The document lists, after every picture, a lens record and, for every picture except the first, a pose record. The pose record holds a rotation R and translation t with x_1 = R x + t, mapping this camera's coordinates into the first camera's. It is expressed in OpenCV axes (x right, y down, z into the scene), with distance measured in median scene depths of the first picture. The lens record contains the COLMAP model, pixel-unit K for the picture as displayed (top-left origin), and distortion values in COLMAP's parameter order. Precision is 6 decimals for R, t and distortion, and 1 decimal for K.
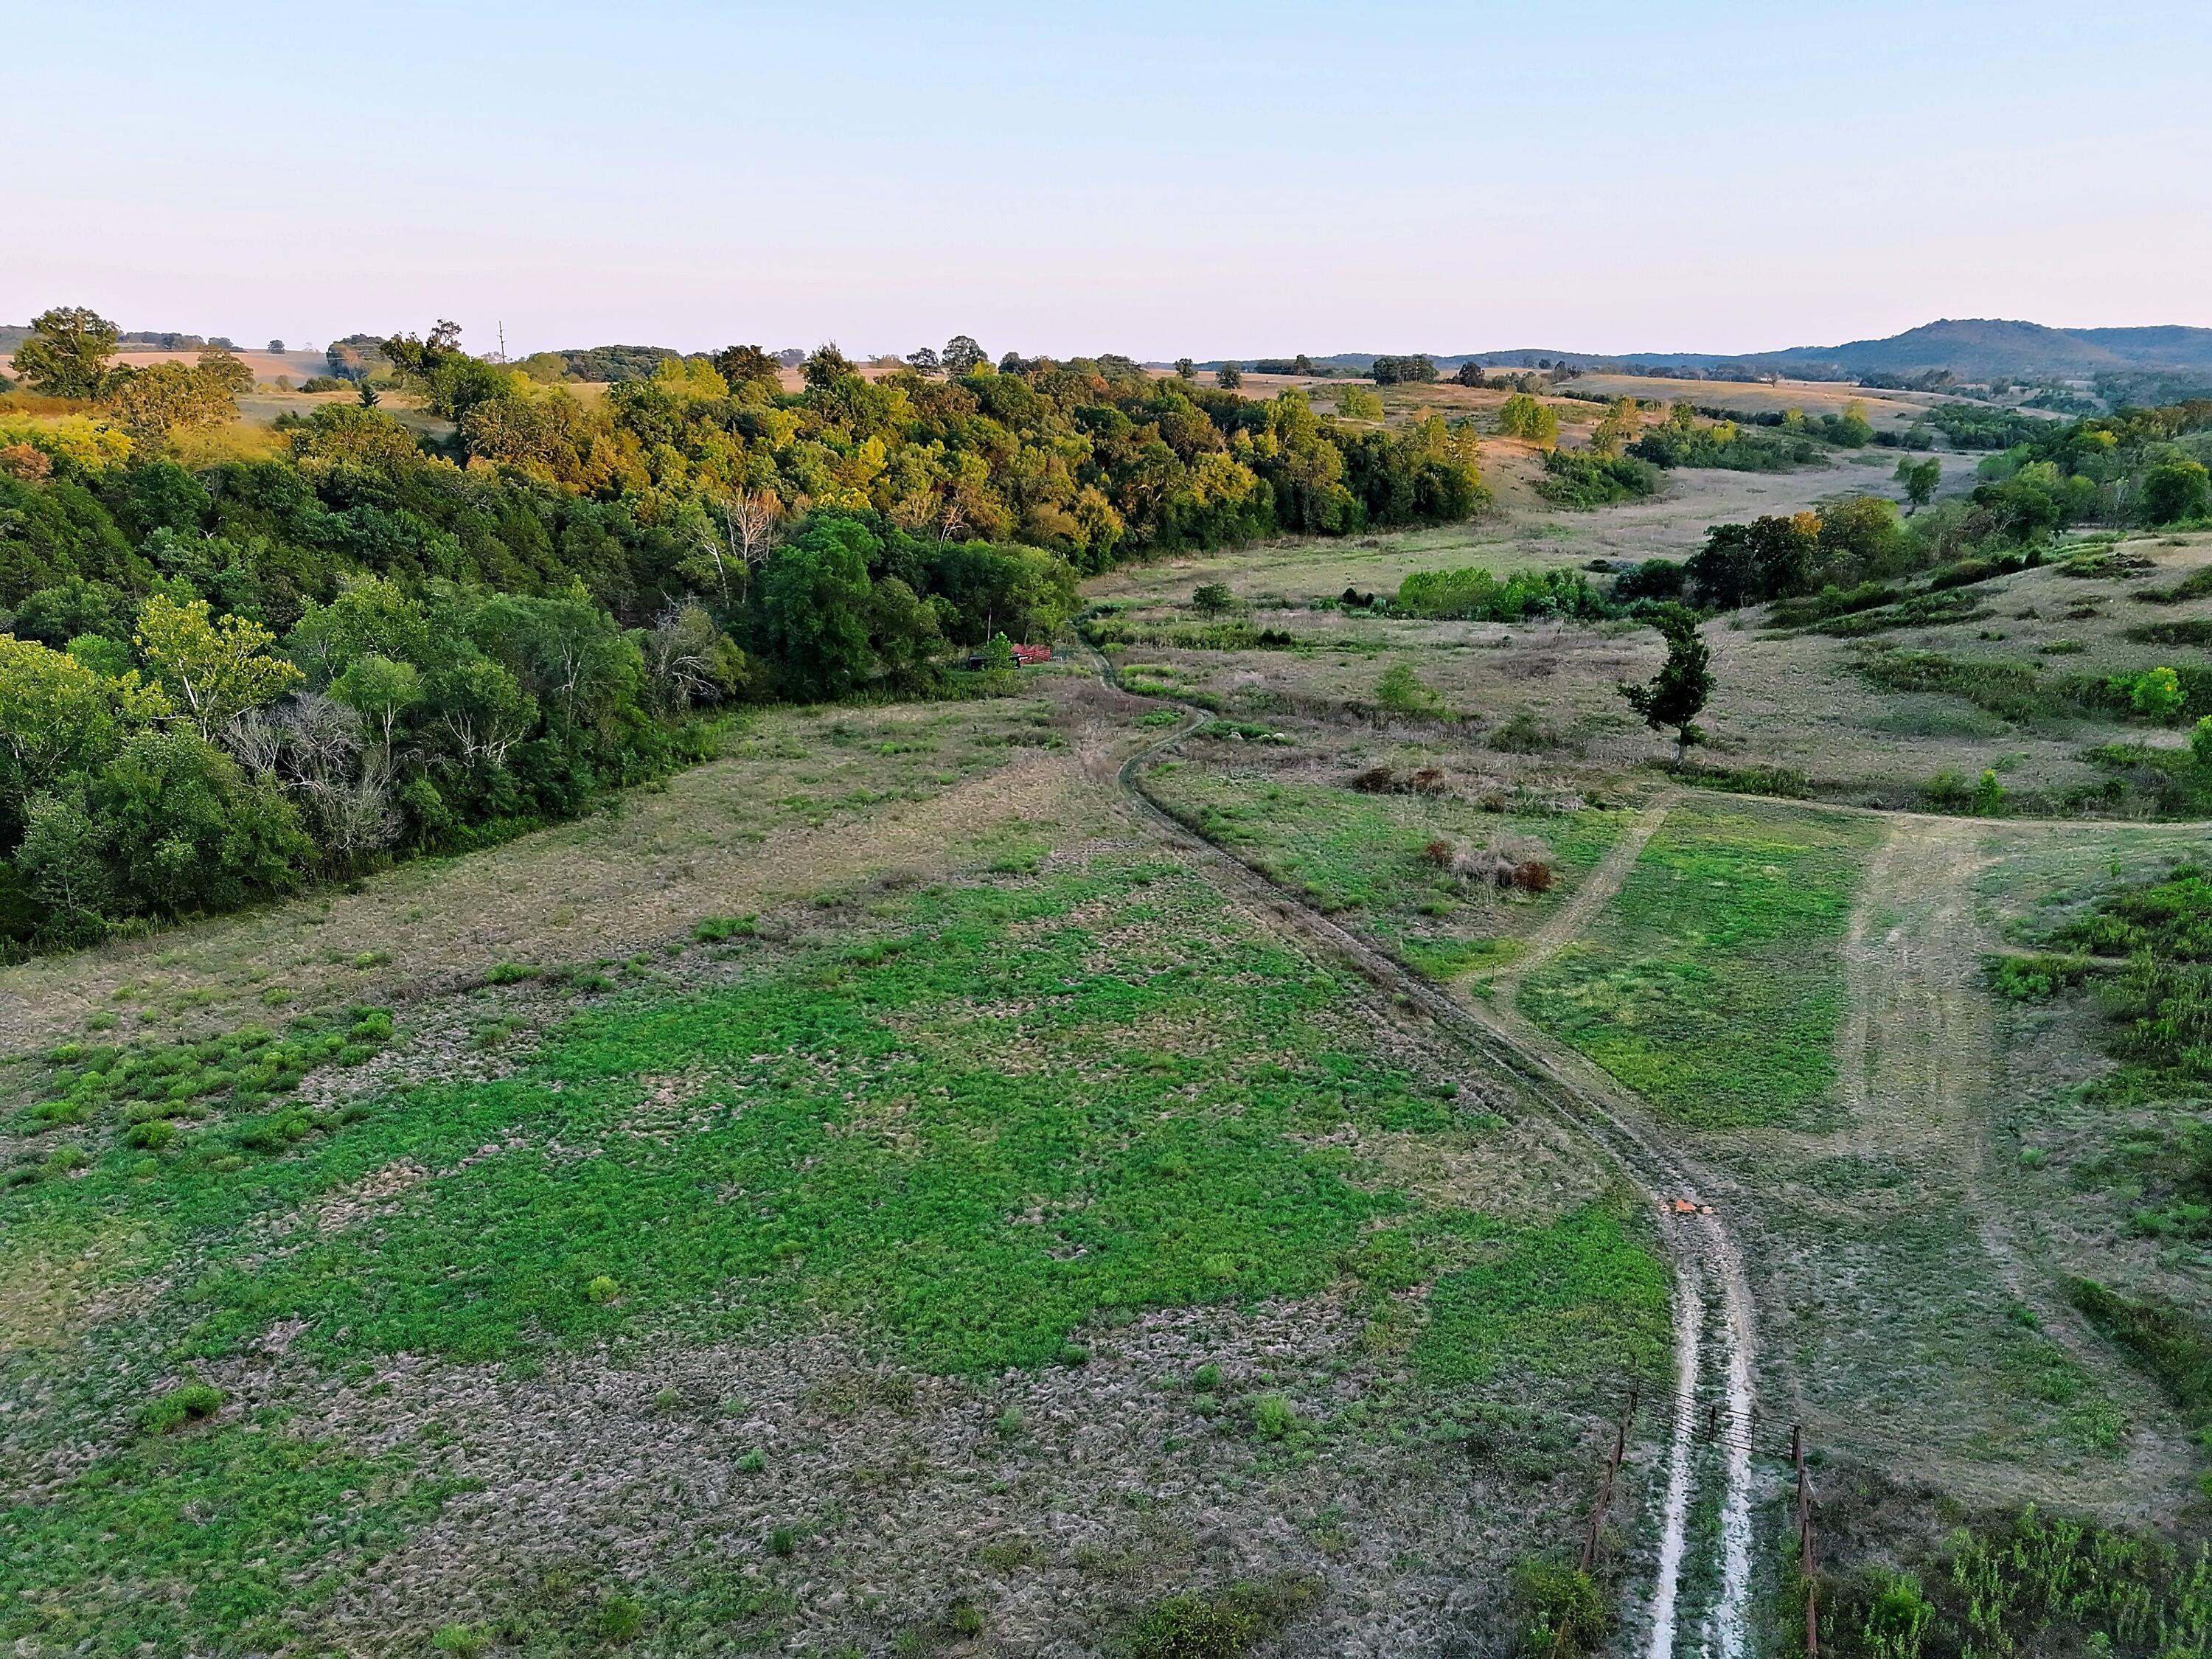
lens RADIAL K [[1556.7, 0, 1103.5], [0, 1556.7, 825.1], [0, 0, 1]] dist [0.073579, -0.075534]
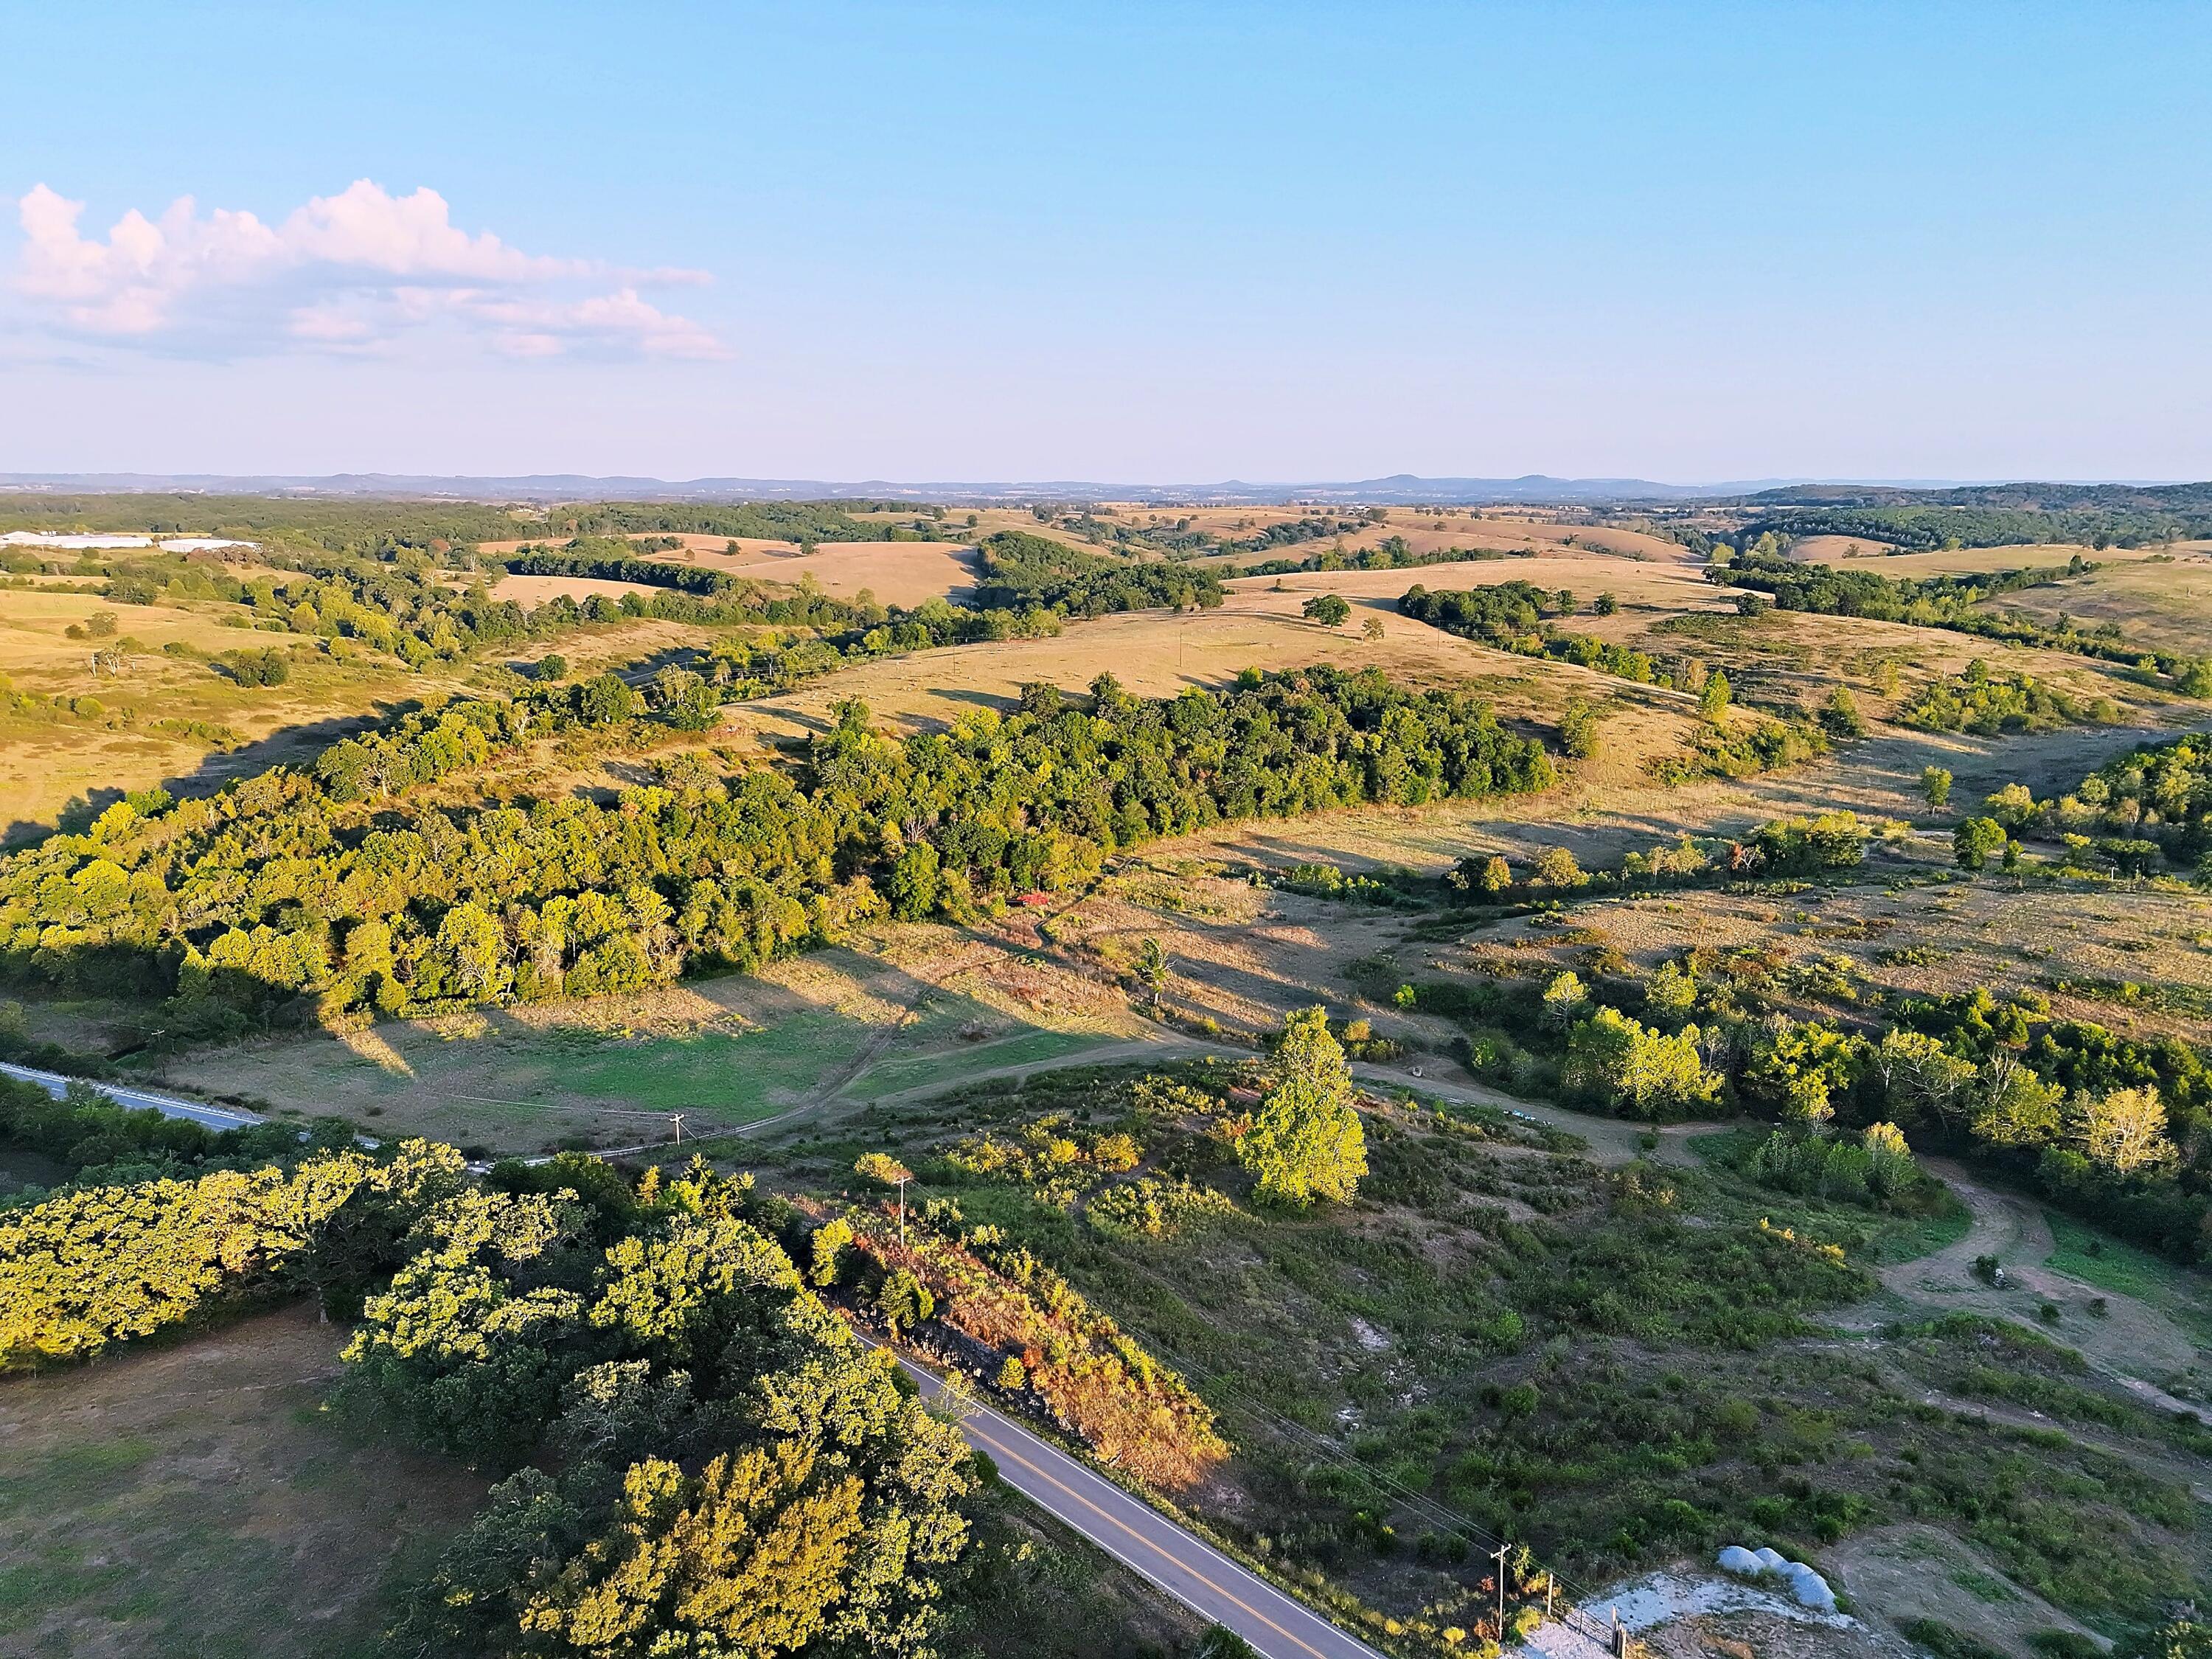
lens RADIAL K [[1556.7, 0, 1103.5], [0, 1556.7, 825.1], [0, 0, 1]] dist [0.073579, -0.075534]
pose [[0.911021, 0.086179, -0.403255, 0.698532], [-0.107755, 0.993692, -0.031076, -0.127413], [0.398033, 0.071764, 0.914560, -0.692792]]
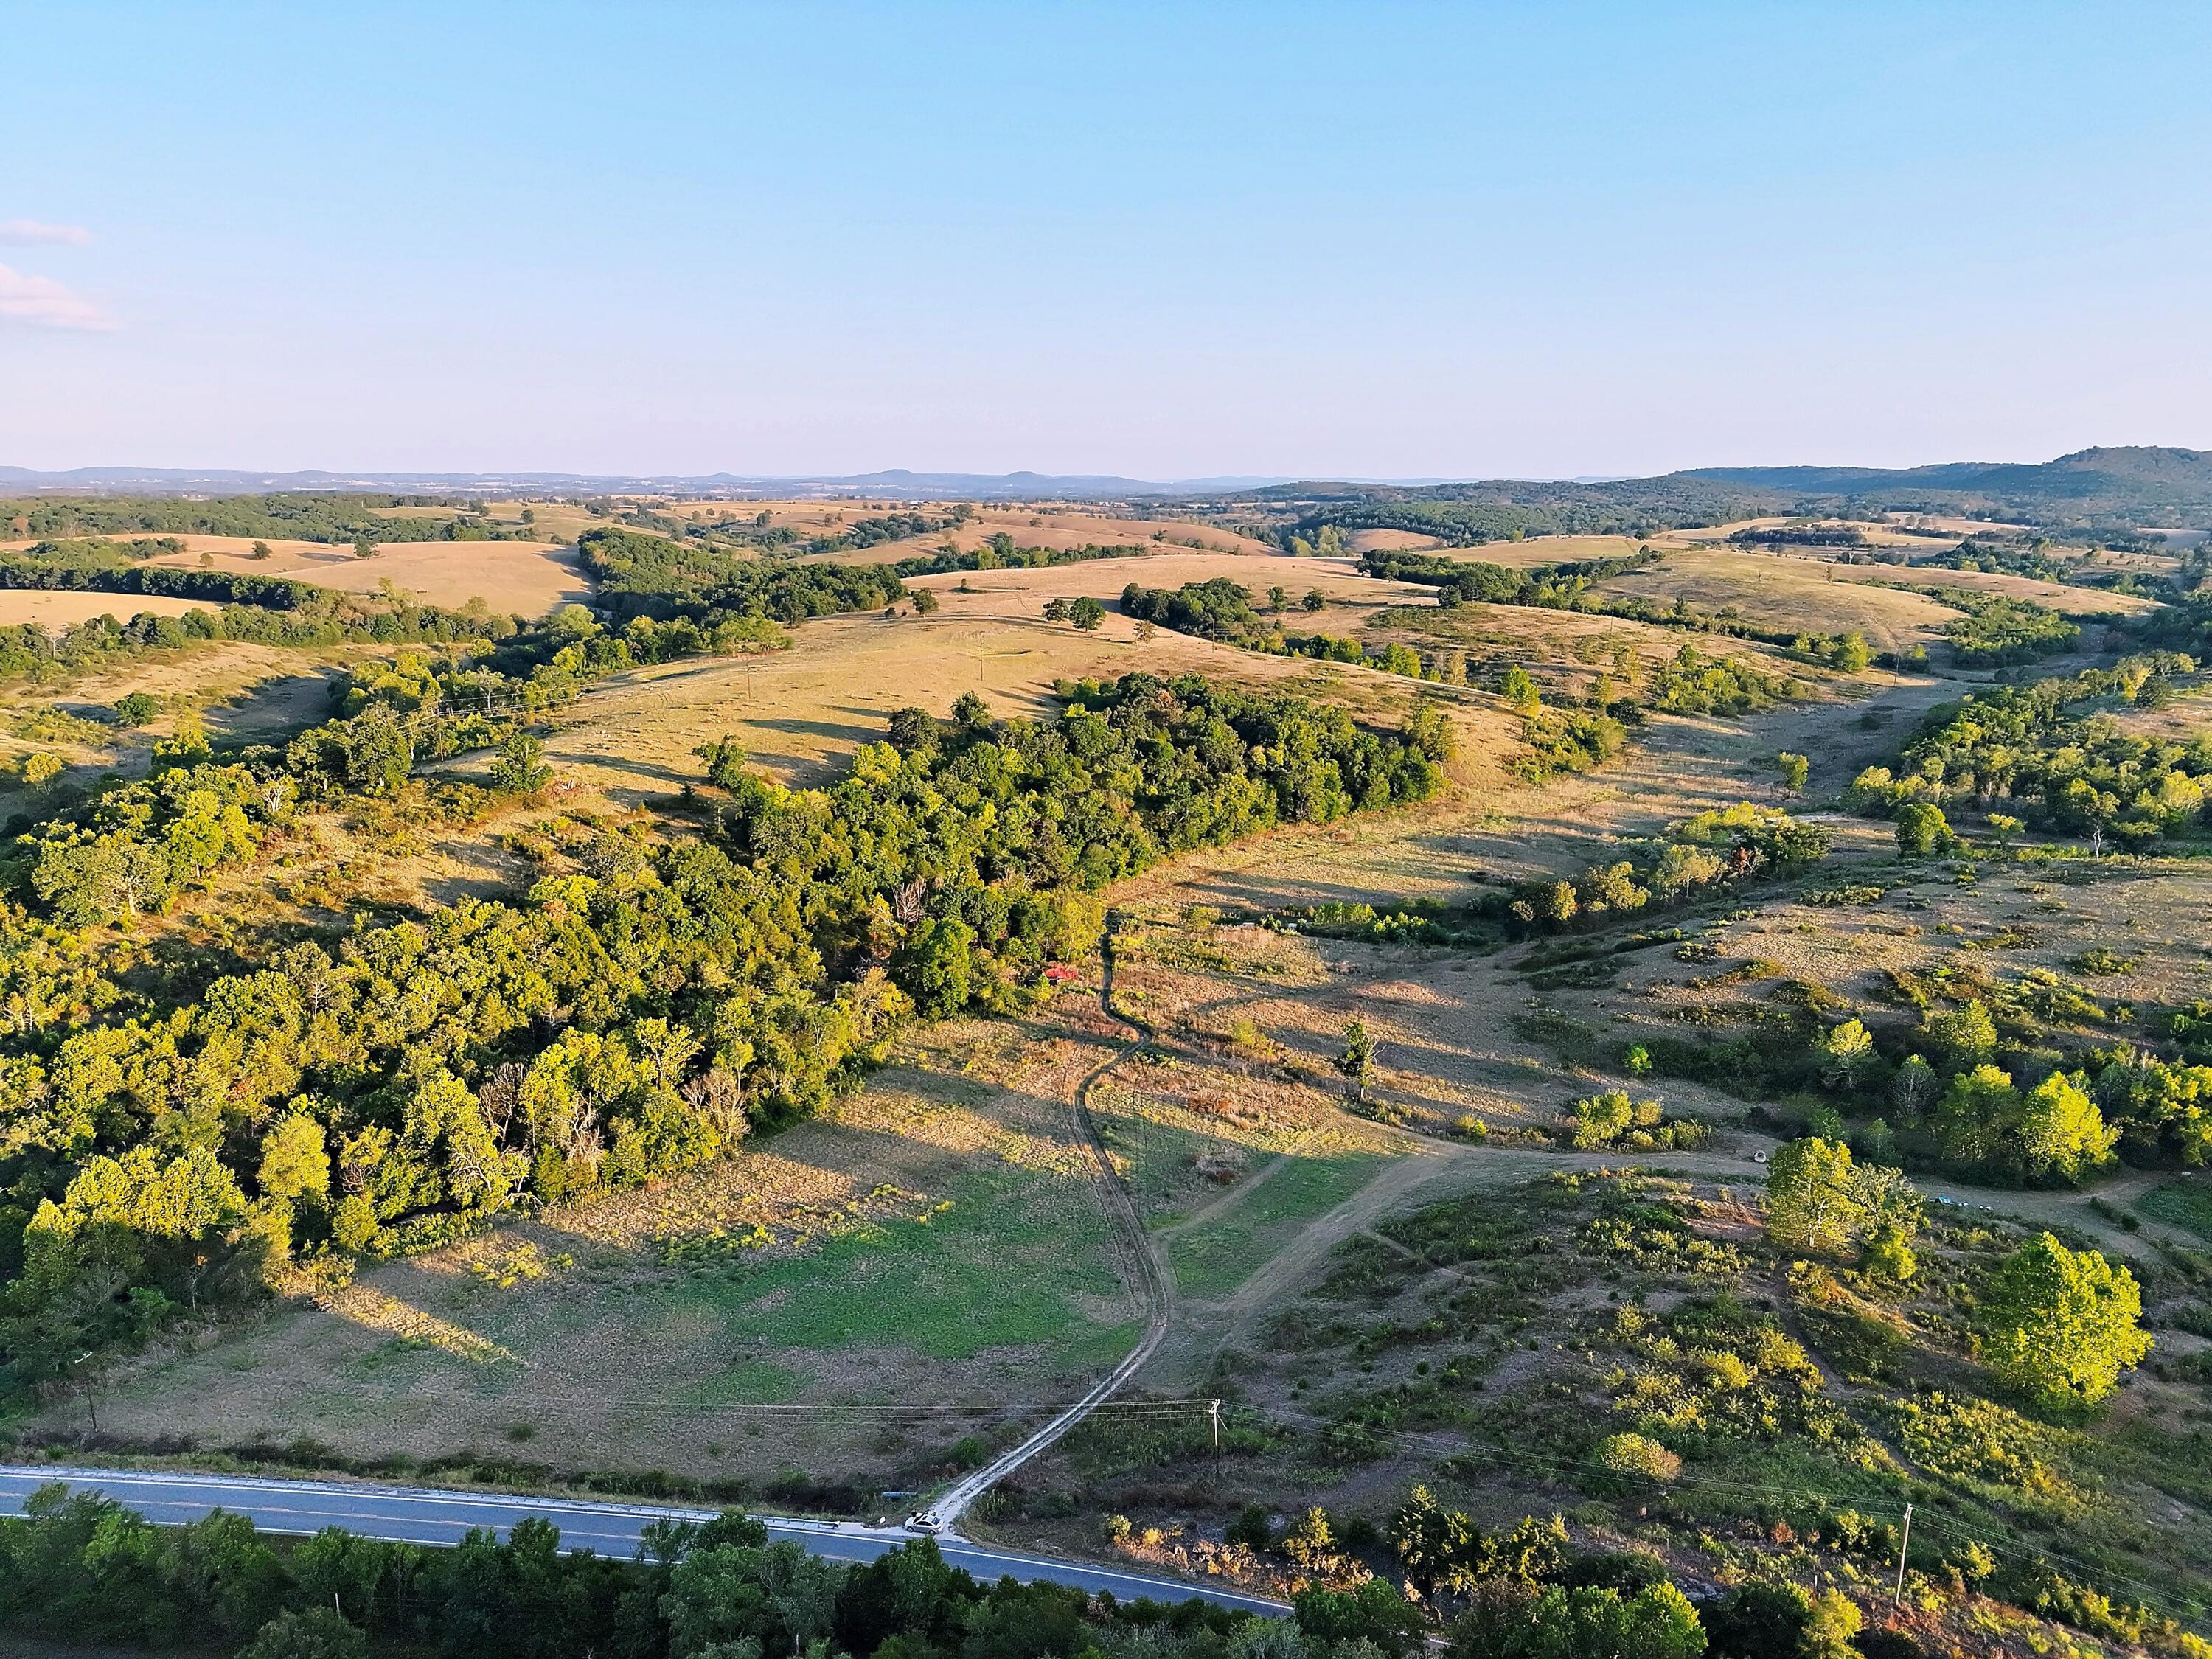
lens RADIAL K [[1556.7, 0, 1103.5], [0, 1556.7, 825.1], [0, 0, 1]] dist [0.073579, -0.075534]
pose [[0.994539, 0.021637, -0.102098, 0.137021], [-0.026715, 0.998460, -0.048630, -0.159072], [0.100889, 0.051092, 0.993585, -0.581396]]
